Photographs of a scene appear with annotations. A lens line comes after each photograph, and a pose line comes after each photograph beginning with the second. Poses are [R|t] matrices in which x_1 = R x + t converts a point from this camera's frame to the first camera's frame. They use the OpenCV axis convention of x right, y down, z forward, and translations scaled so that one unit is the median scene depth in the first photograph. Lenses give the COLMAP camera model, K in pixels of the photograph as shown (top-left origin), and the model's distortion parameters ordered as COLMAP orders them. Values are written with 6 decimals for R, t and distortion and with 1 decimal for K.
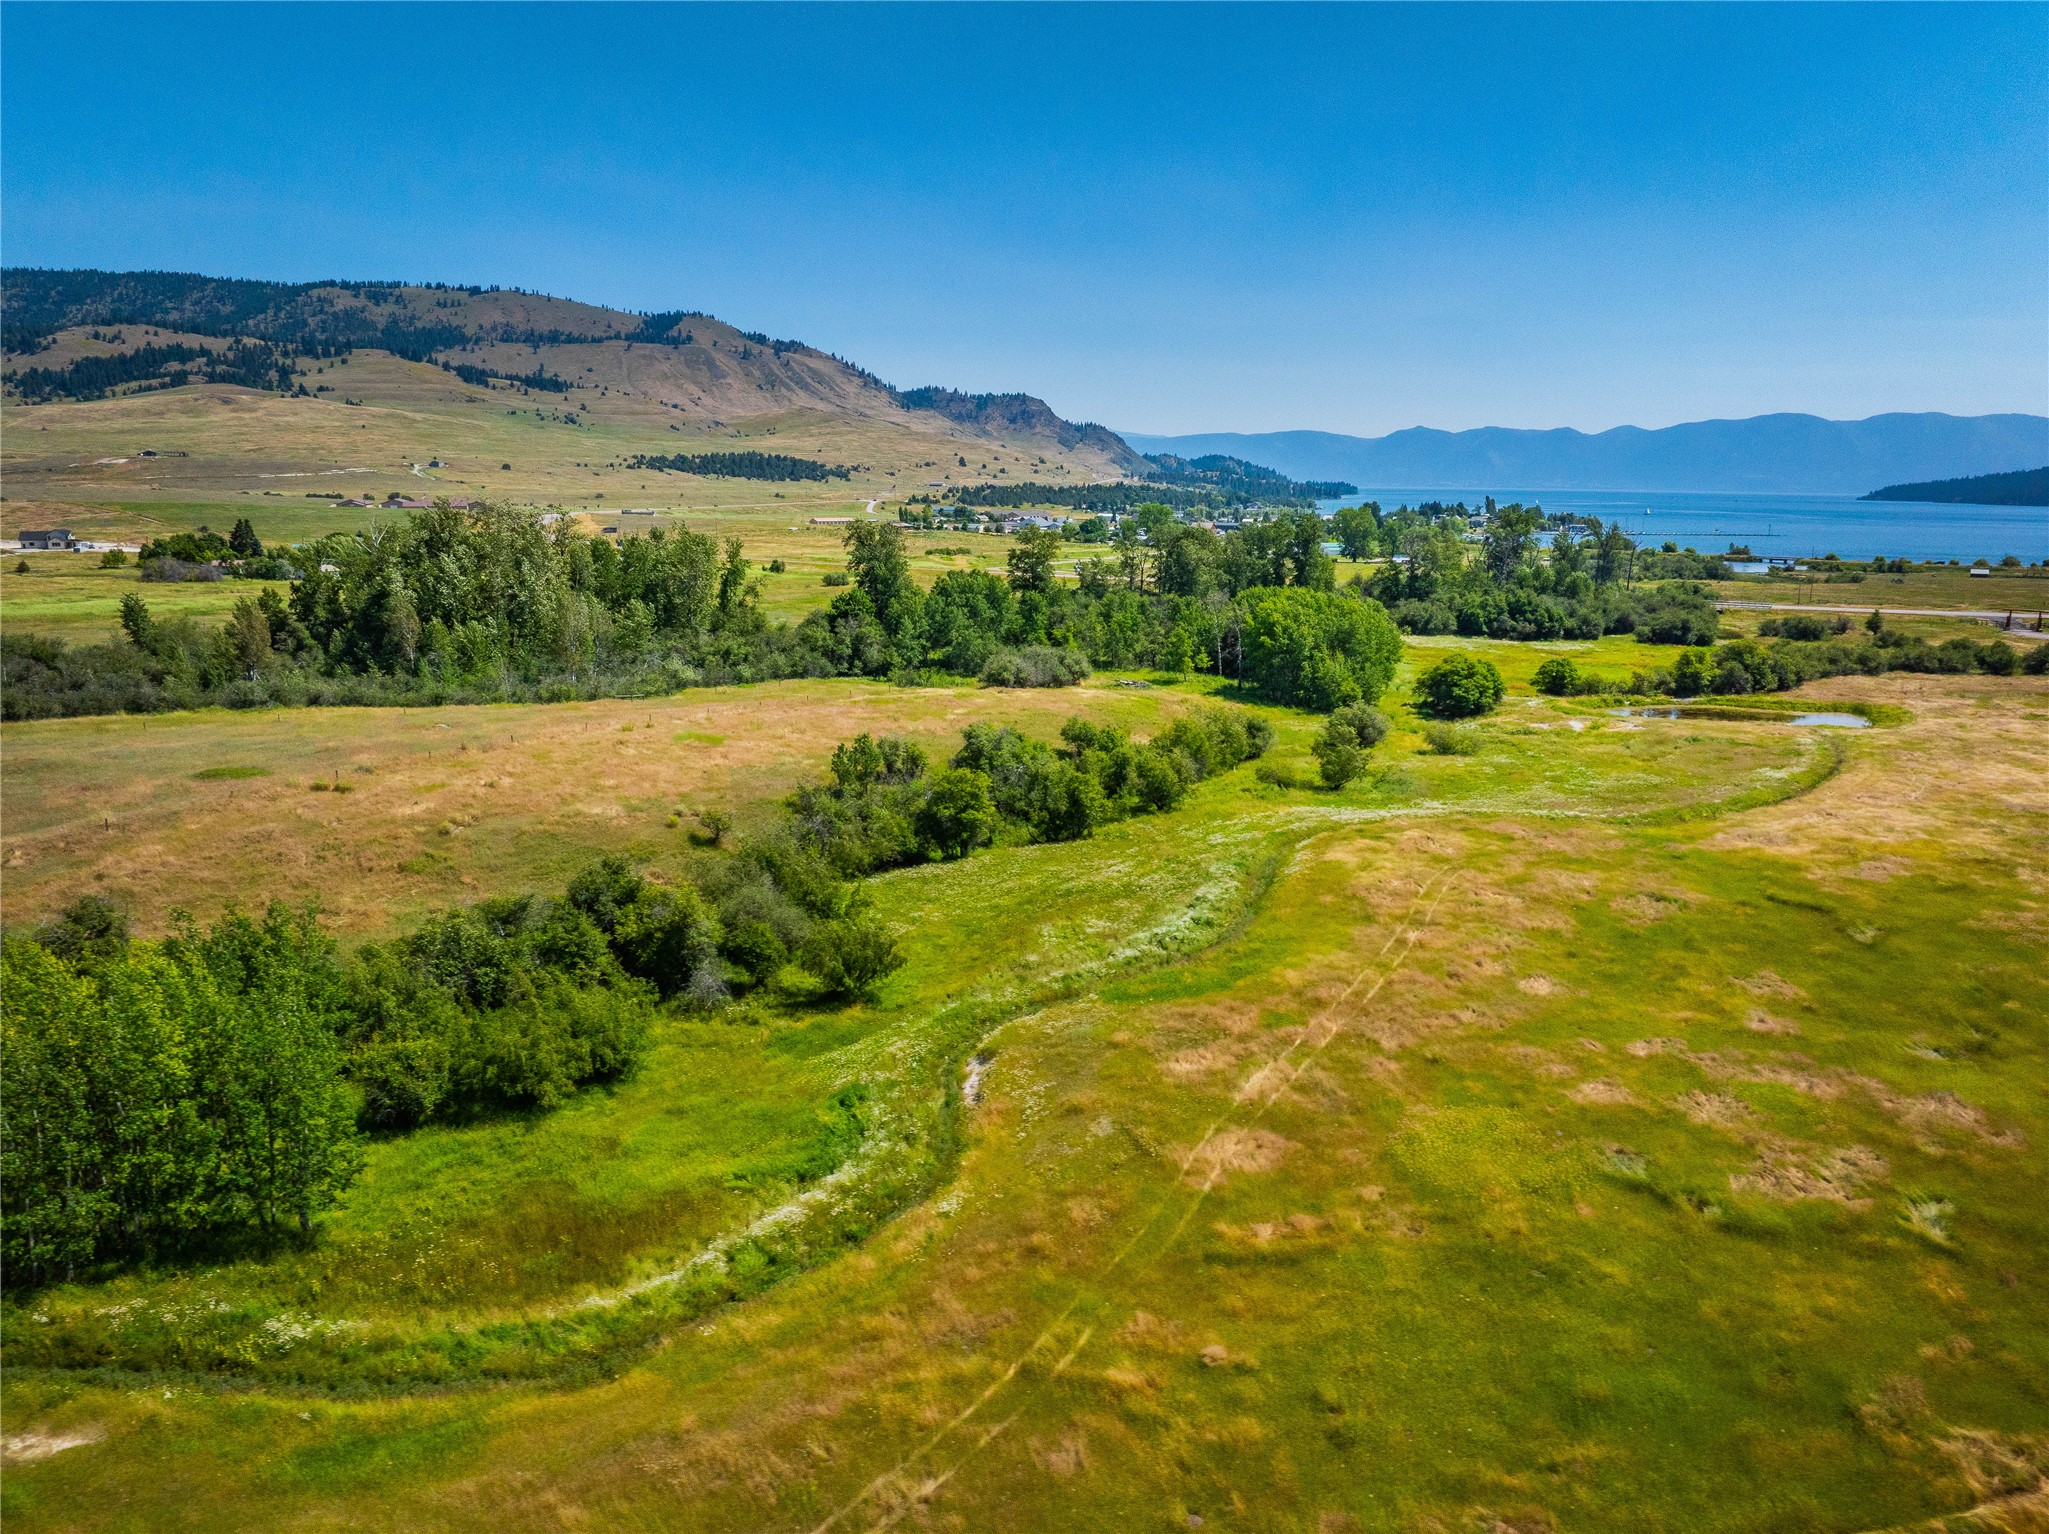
lens RADIAL K [[1450.2, 0, 1035.8], [0, 1450.2, 750.1], [0, 0, 1]] dist [-0.047854, 0.015246]
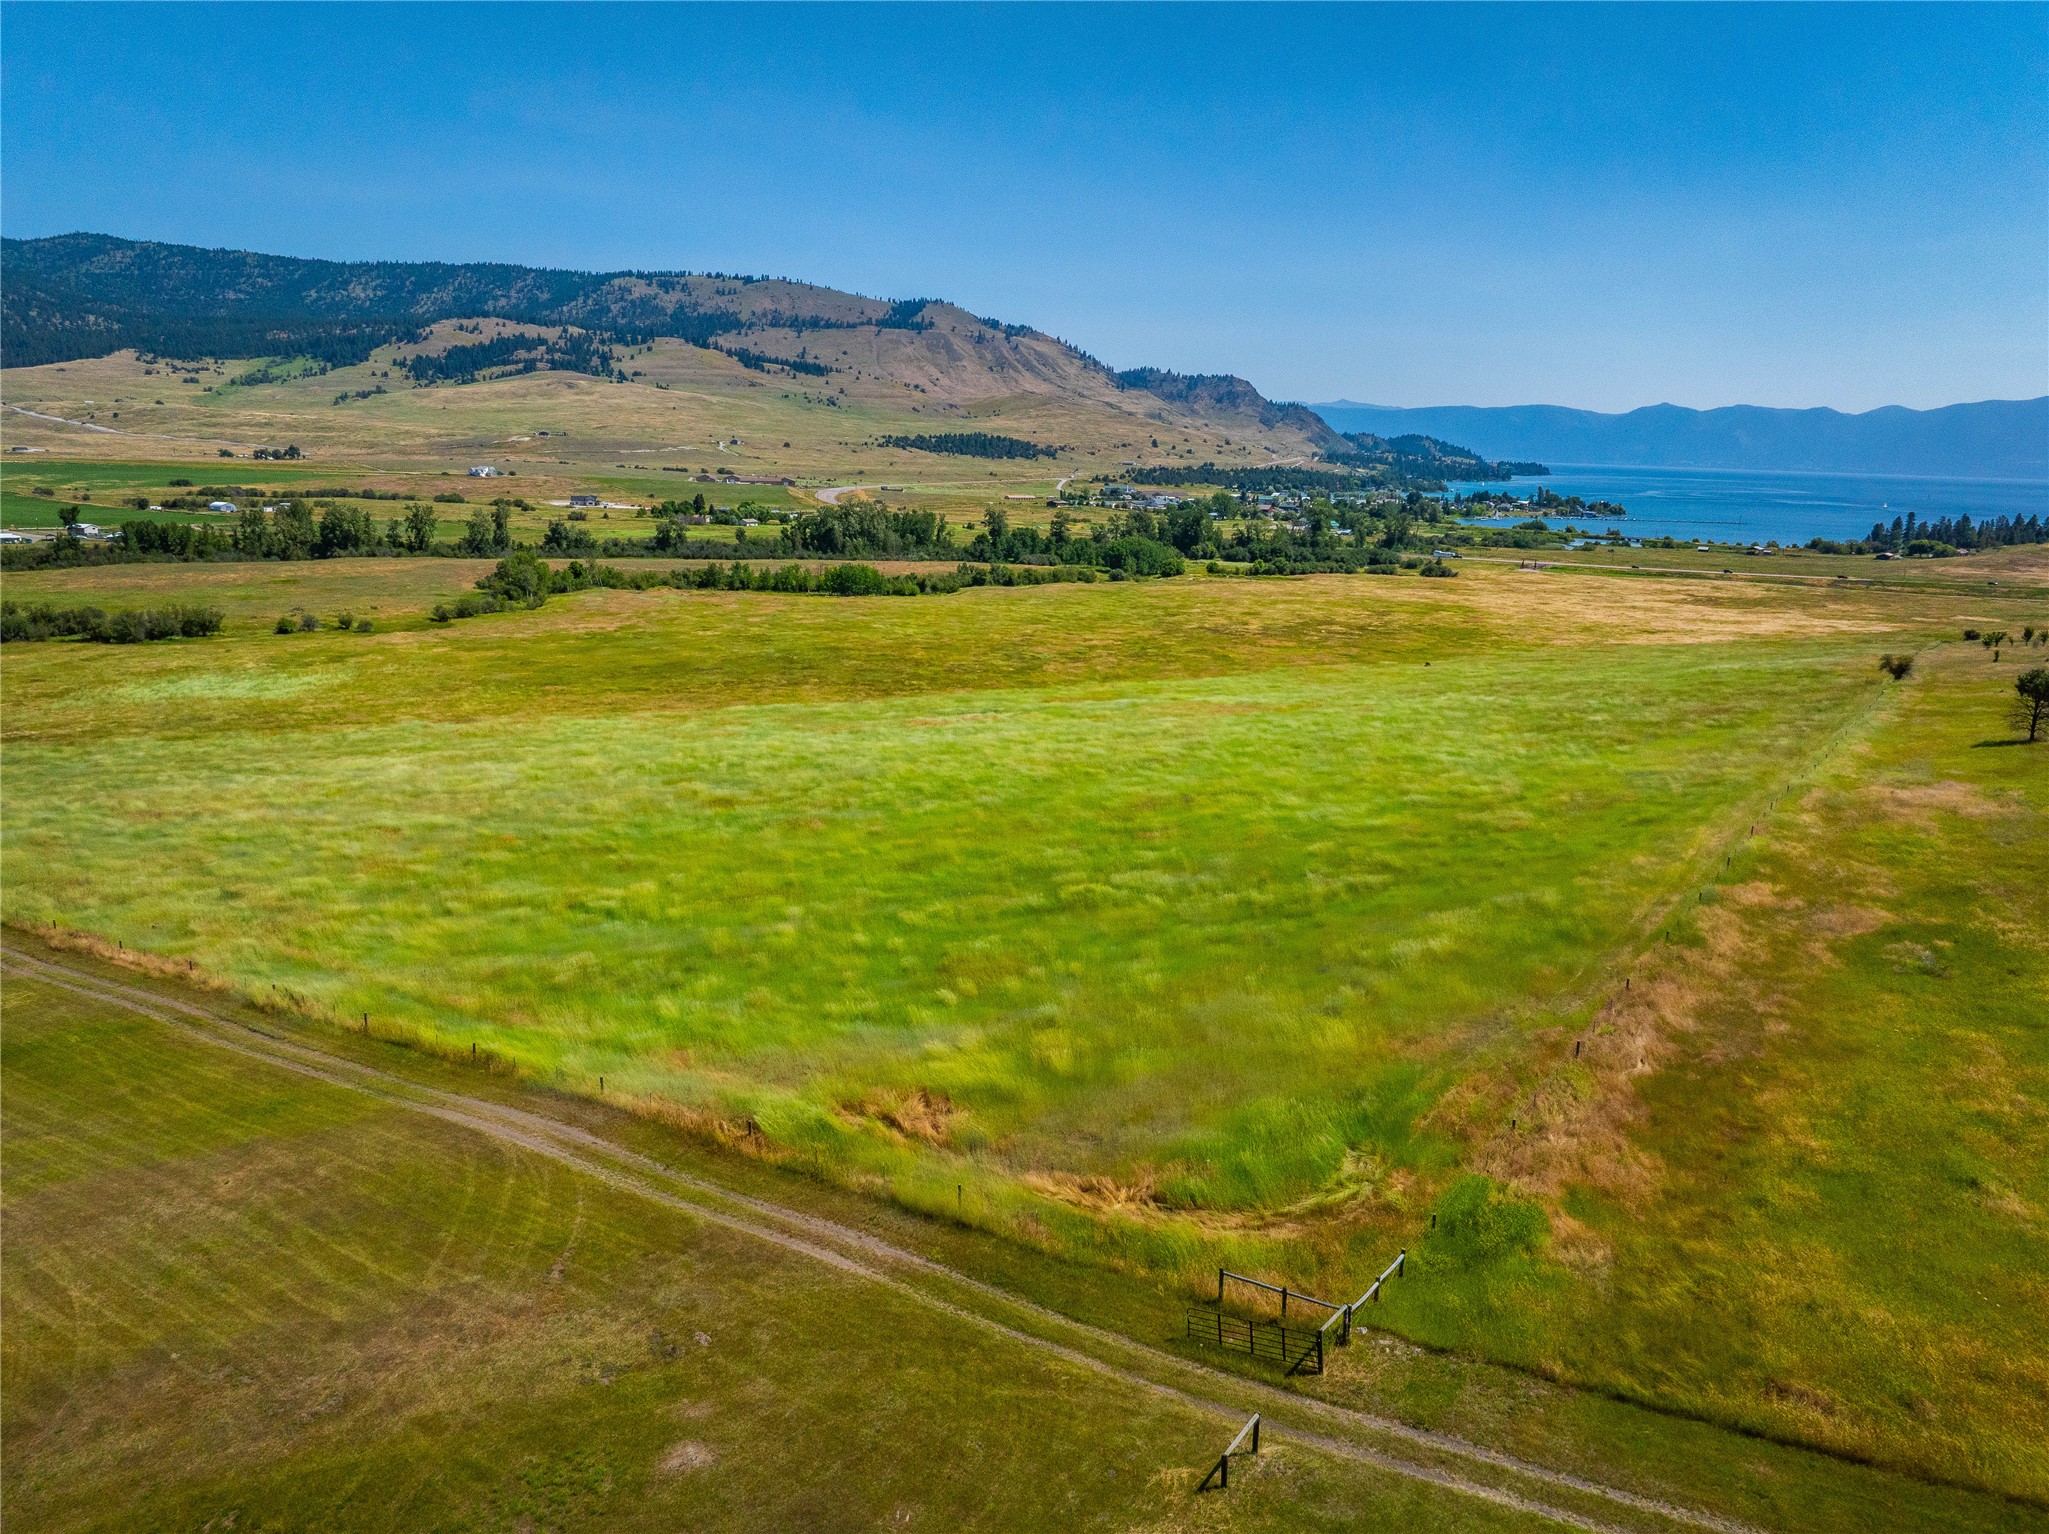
lens RADIAL K [[1450.2, 0, 1030.0], [0, 1450.2, 763.2], [0, 0, 1]] dist [-0.047854, 0.015246]
pose [[0.986901, 0.050397, -0.153256, 0.037689], [-0.045650, 0.998367, 0.034340, 0.021154], [0.154736, -0.026895, 0.987590, -0.160758]]
